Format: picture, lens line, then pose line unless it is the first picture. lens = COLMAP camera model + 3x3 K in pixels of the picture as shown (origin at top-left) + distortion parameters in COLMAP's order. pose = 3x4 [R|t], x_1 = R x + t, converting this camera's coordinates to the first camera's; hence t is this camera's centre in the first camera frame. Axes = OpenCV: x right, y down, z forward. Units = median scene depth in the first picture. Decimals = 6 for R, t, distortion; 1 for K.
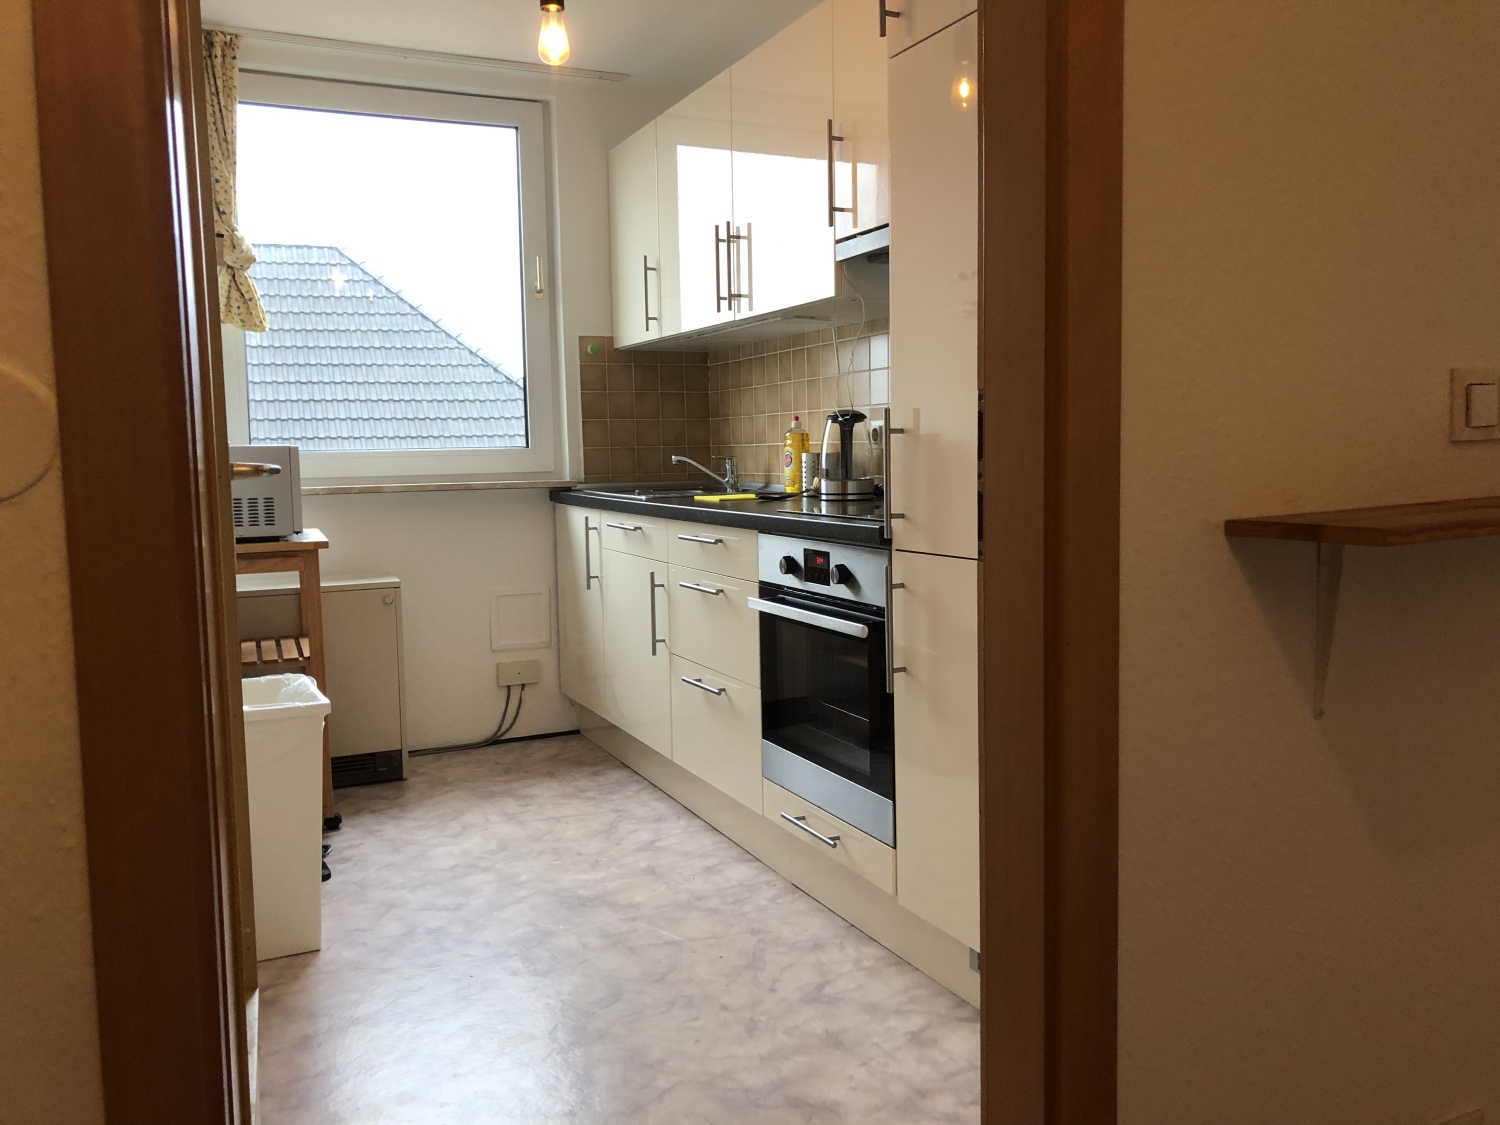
lens RADIAL K [[1226.5, 0, 749.3], [0, 1226.5, 556.5], [0, 0, 1]] dist [0.016514, -0.004901]
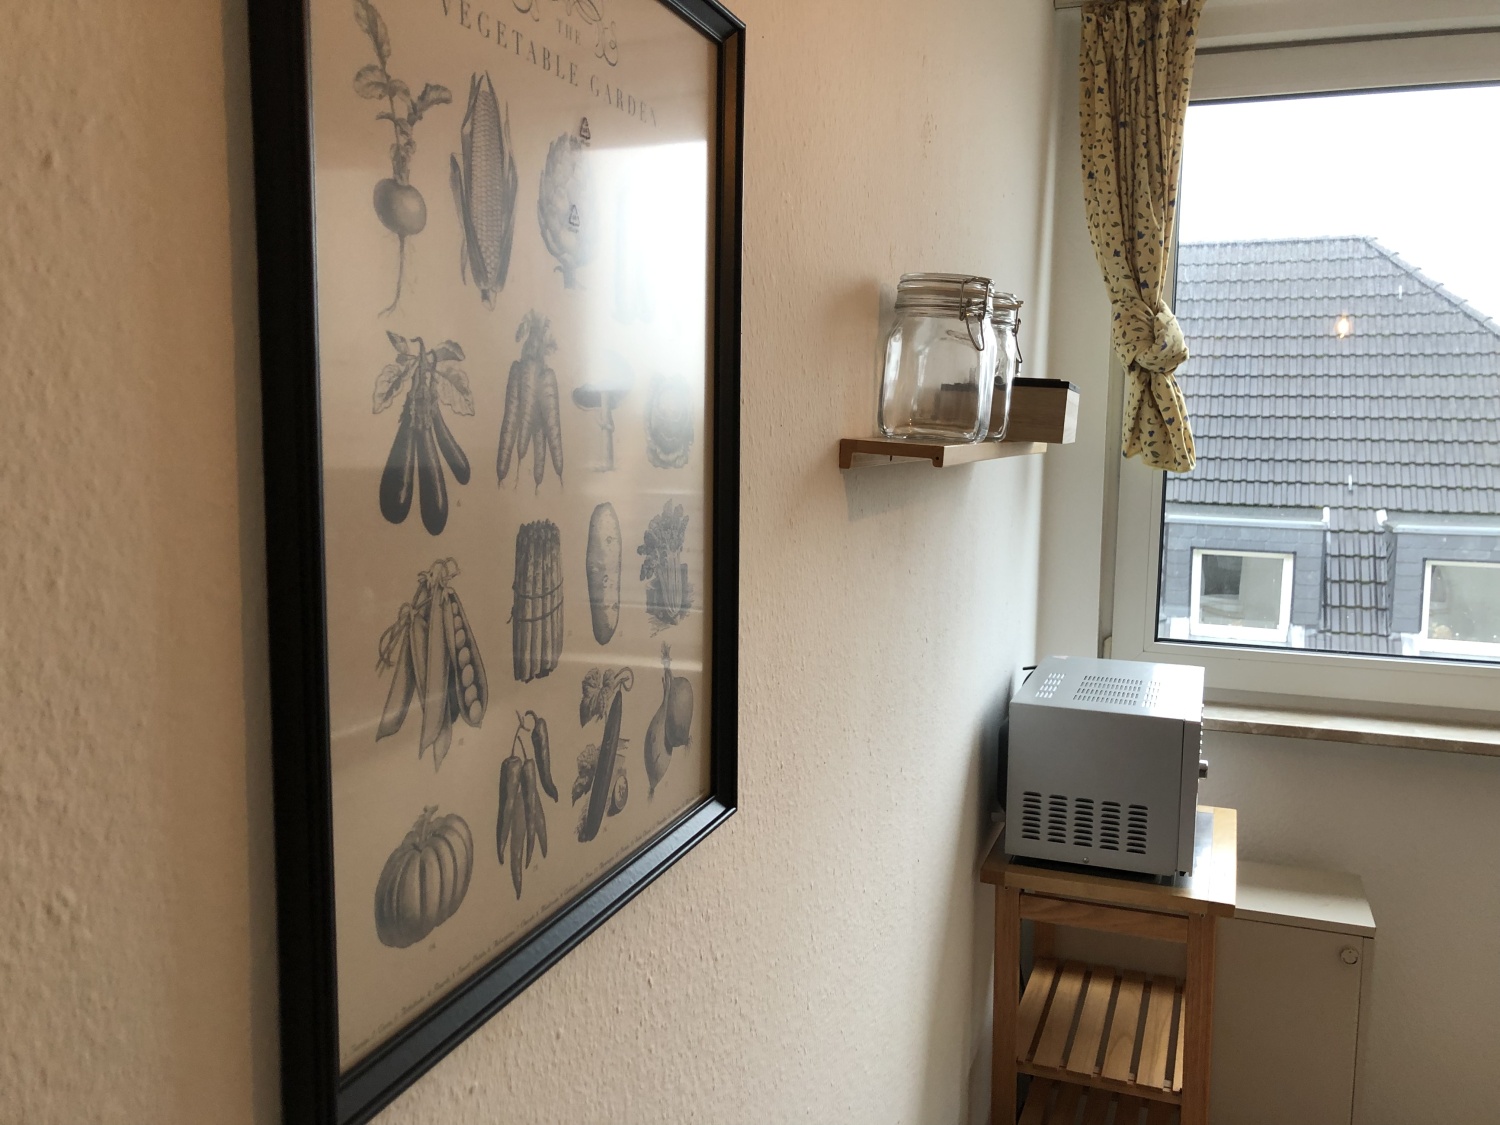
lens RADIAL K [[1226.5, 0, 754.4], [0, 1226.5, 558.8], [0, 0, 1]] dist [0.016514, -0.004901]
pose [[0.718866, 0.098588, -0.688122, -0.121061], [-0.090403, 0.994744, 0.048076, -0.150195], [0.689245, 0.027648, 0.724001, 0.404644]]
